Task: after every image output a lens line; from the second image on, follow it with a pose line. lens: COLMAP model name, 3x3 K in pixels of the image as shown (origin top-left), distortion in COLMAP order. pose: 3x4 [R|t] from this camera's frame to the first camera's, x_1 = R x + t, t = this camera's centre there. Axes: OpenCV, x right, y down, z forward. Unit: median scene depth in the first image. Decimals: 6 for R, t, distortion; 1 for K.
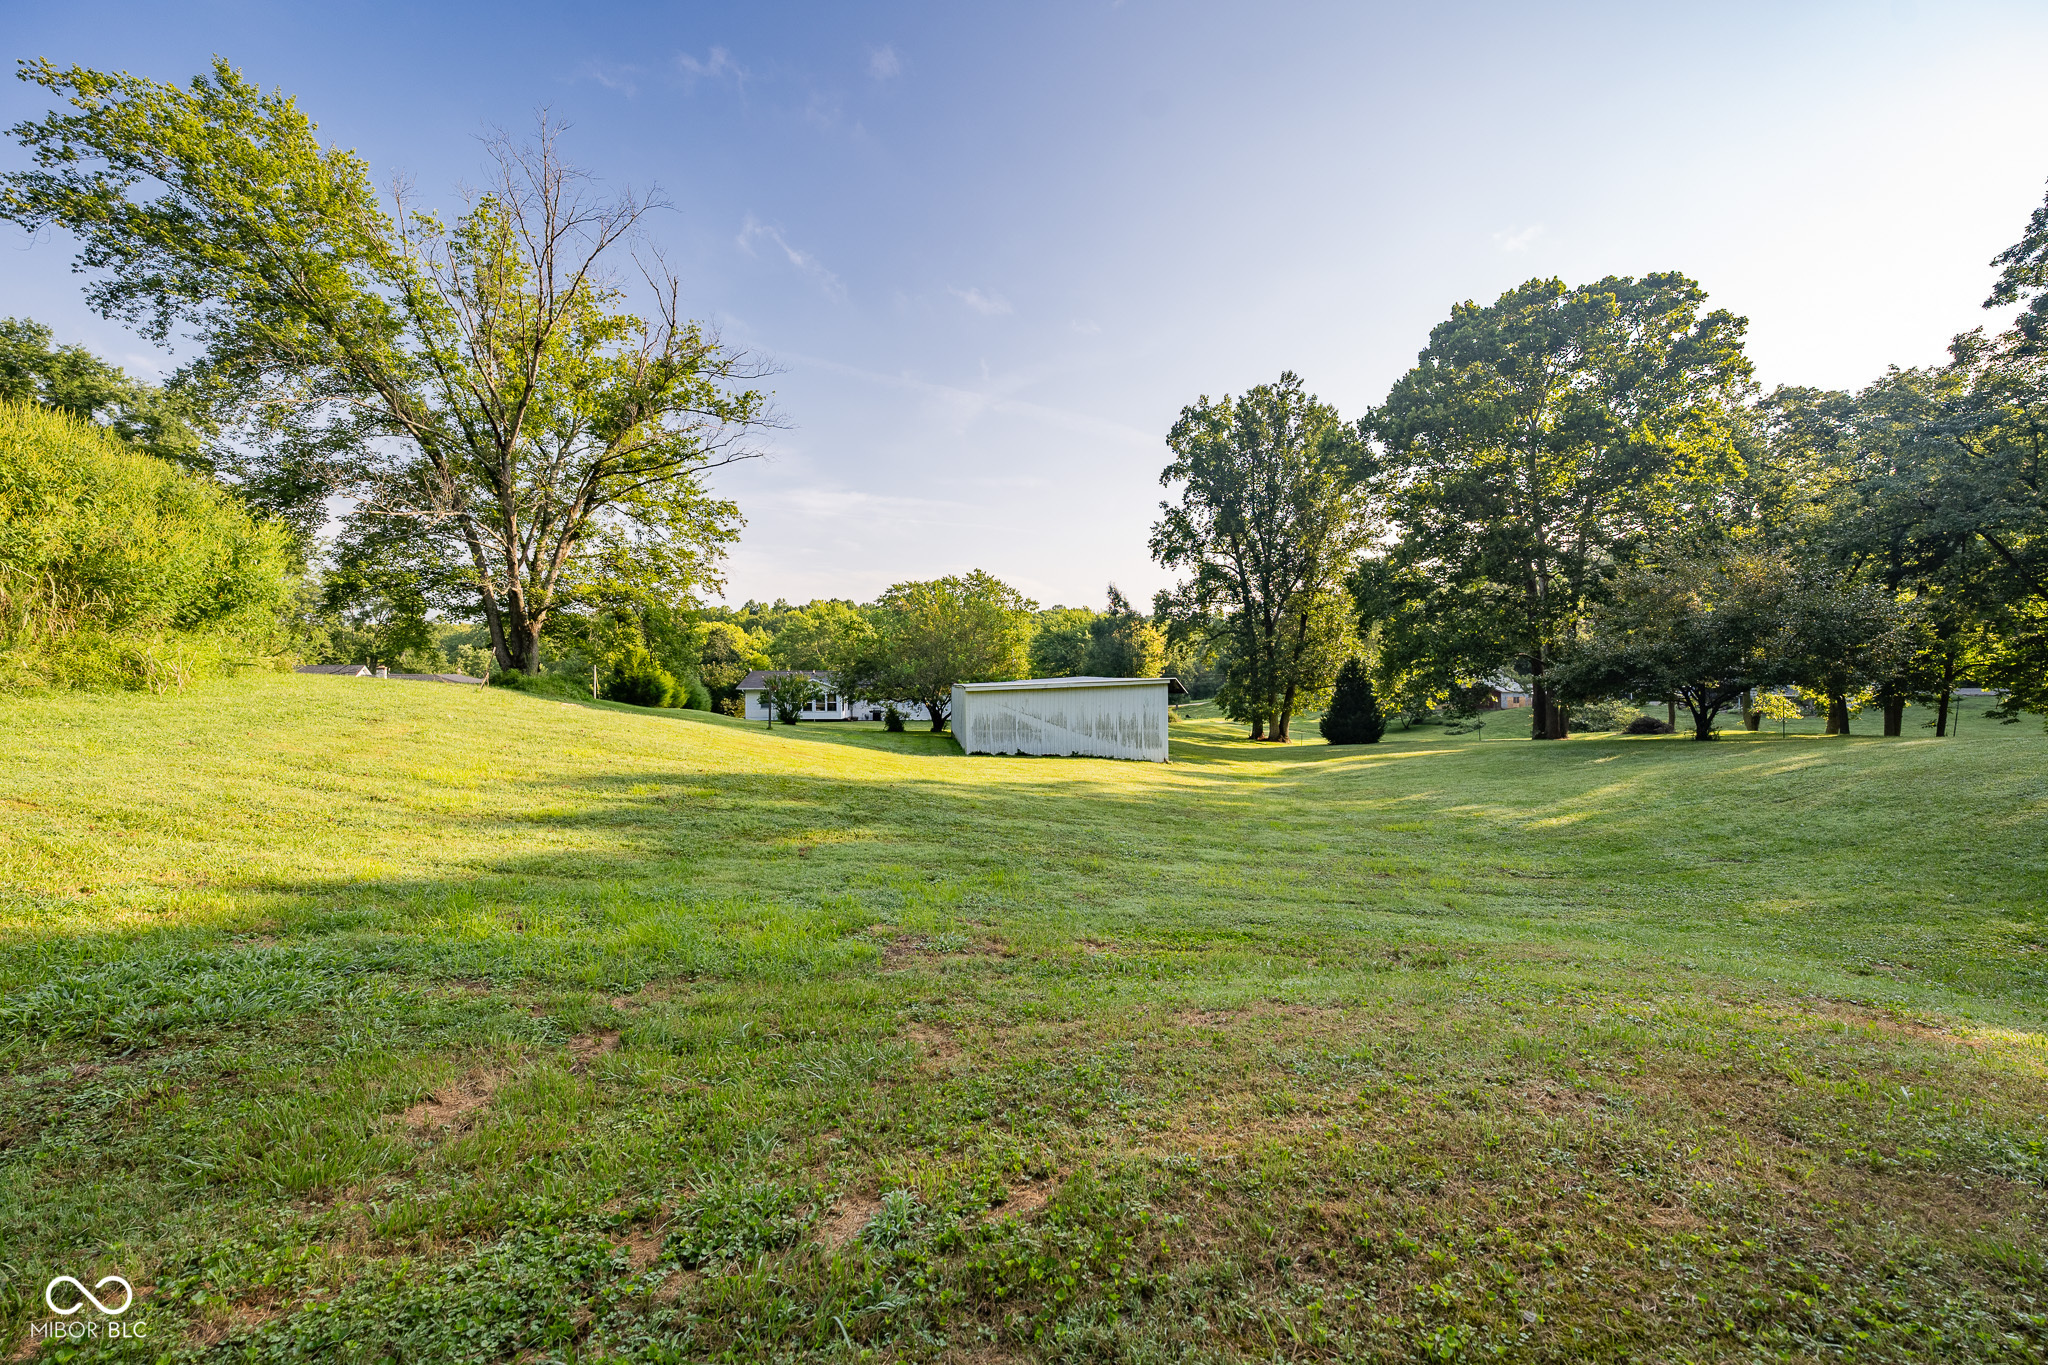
lens RADIAL K [[813.5, 0, 1031.9], [0, 813.5, 680.4], [0, 0, 1]] dist [0.000495, -0.000159]
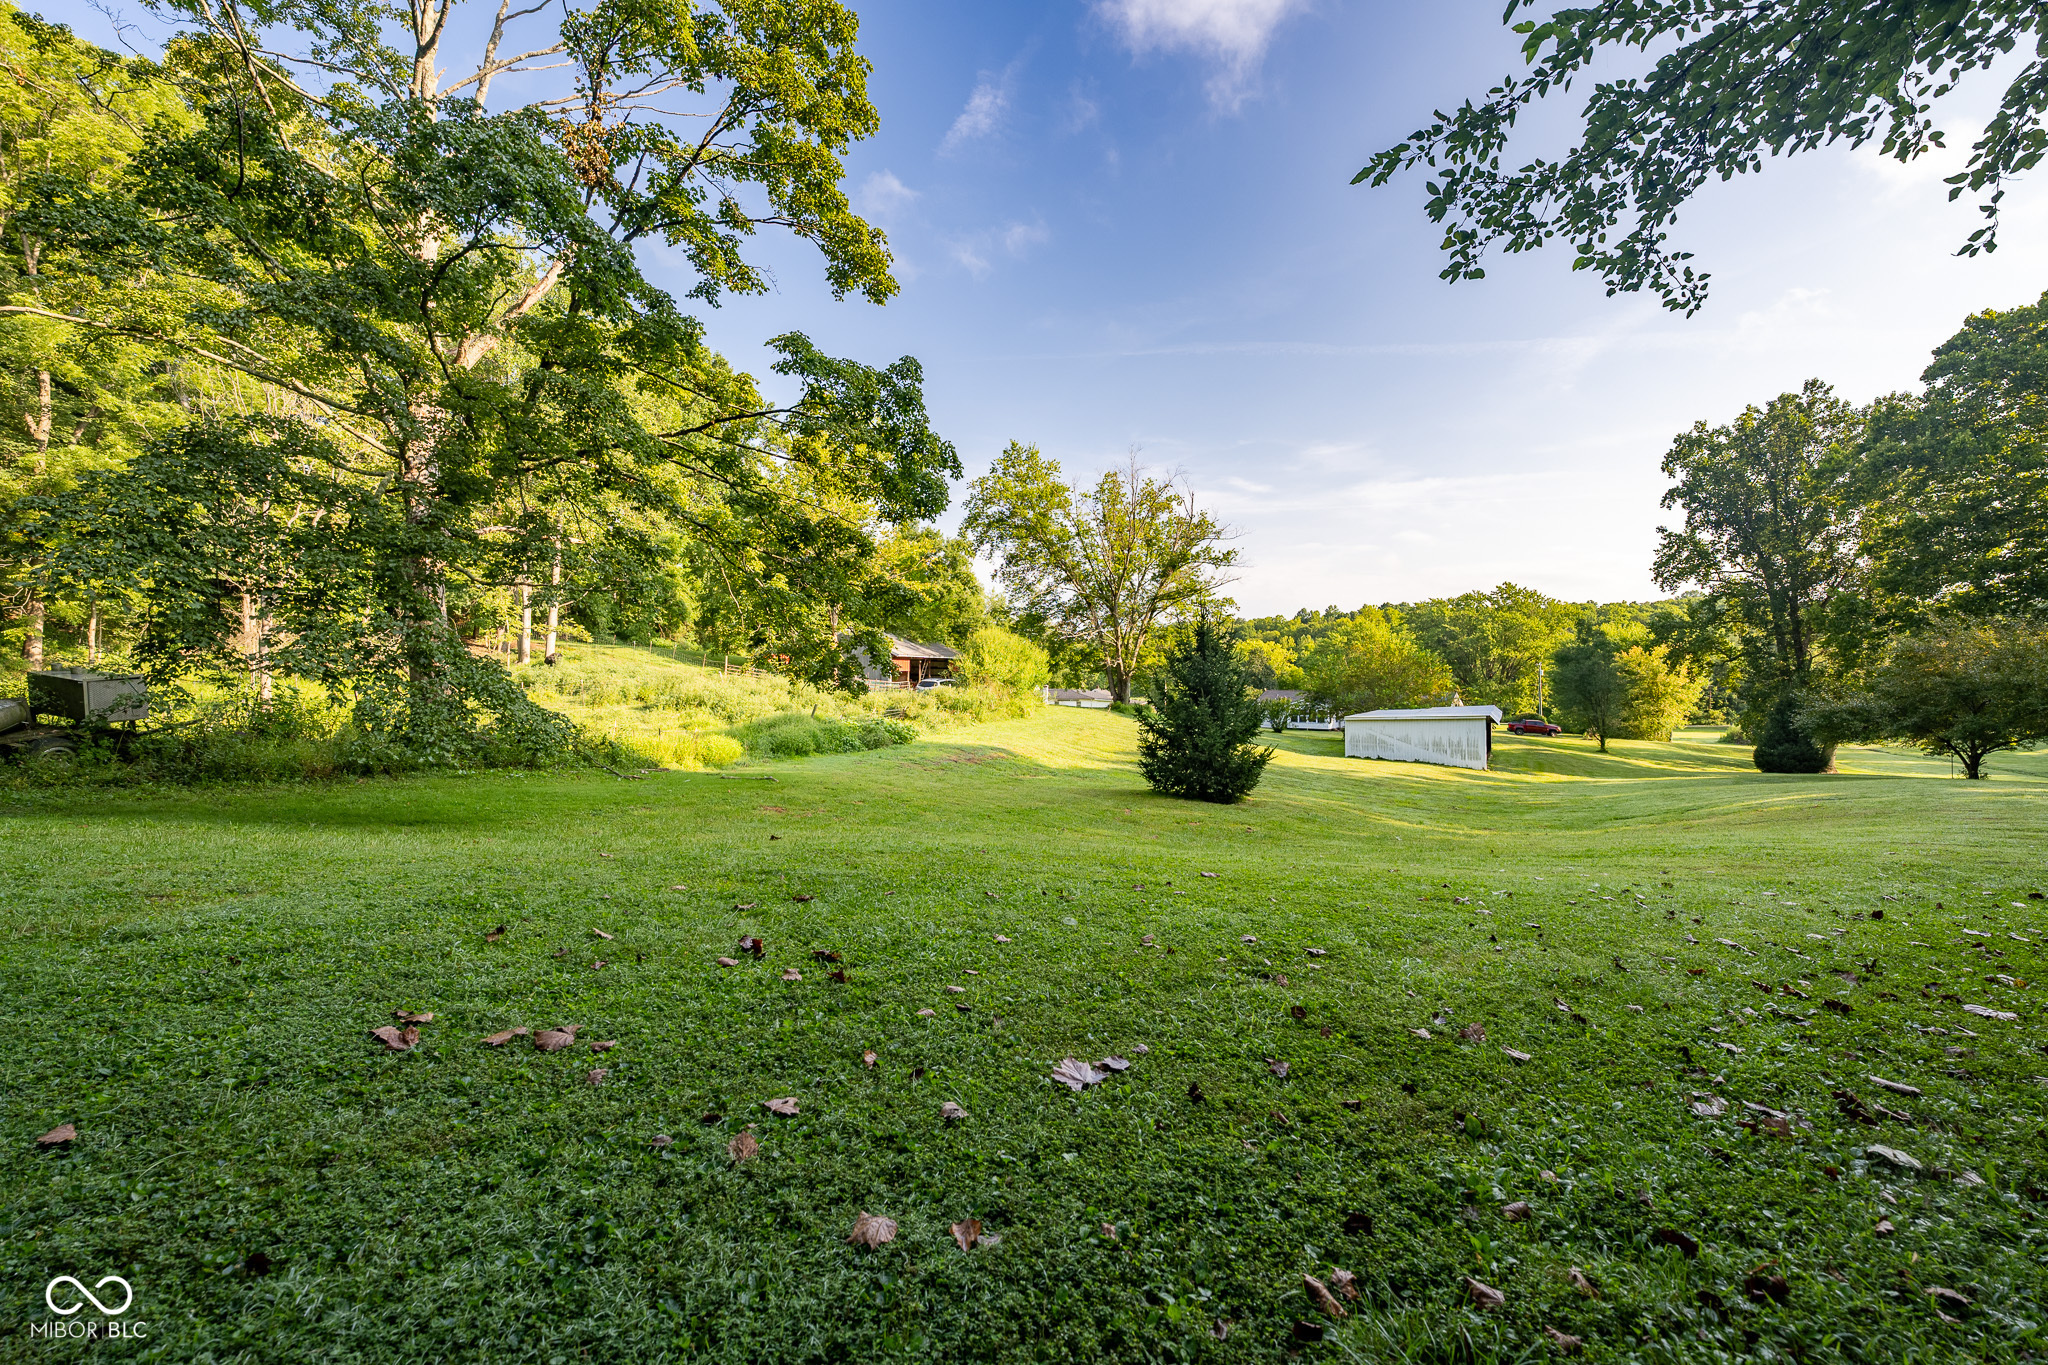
lens RADIAL K [[813.5, 0, 1031.9], [0, 813.5, 680.4], [0, 0, 1]] dist [0.000495, -0.000159]
pose [[0.788358, 0.001538, -0.615215, 0.179146], [-0.003469, 0.999992, -0.001945, -0.025248], [0.615207, 0.003668, 0.788357, -0.296586]]
